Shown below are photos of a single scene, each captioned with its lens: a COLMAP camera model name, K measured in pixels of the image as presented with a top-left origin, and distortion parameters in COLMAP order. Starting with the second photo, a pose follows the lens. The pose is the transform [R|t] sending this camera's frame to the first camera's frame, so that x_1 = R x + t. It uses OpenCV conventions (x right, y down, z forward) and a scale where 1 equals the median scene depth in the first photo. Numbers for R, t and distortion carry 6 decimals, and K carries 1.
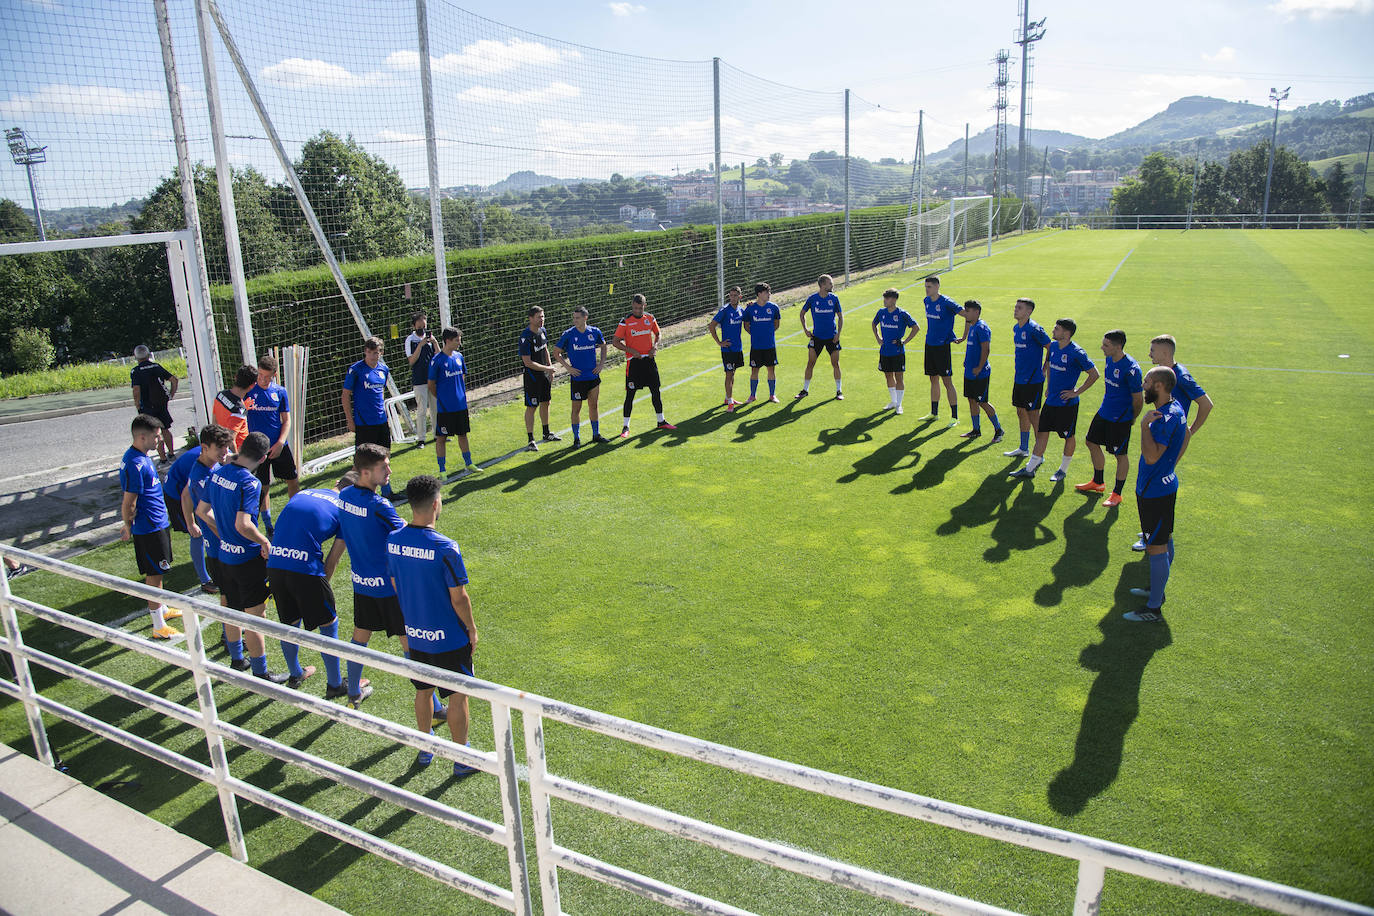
lens RADIAL K [[934.4, 0, 687.0], [0, 934.4, 458.0], [0, 0, 1]] dist [-0.114809, 0.054633]
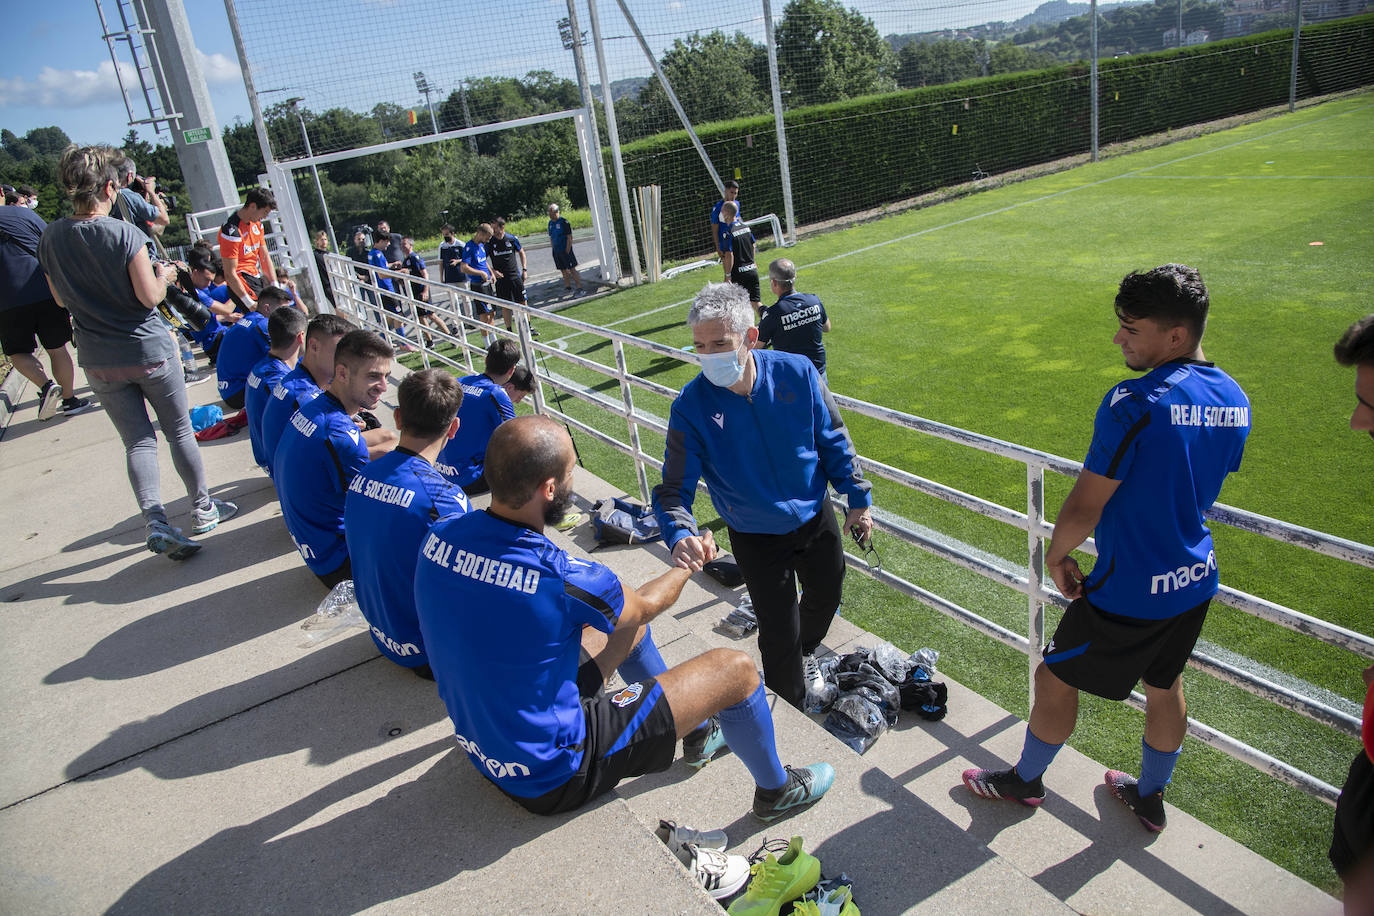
lens RADIAL K [[934.4, 0, 687.0], [0, 934.4, 458.0], [0, 0, 1]] dist [-0.114809, 0.054633]
pose [[0.861294, 0.099568, -0.498256, 0.294804], [-0.020865, 0.986716, 0.161109, 0.048631], [0.507679, -0.128366, 0.851930, -0.194267]]
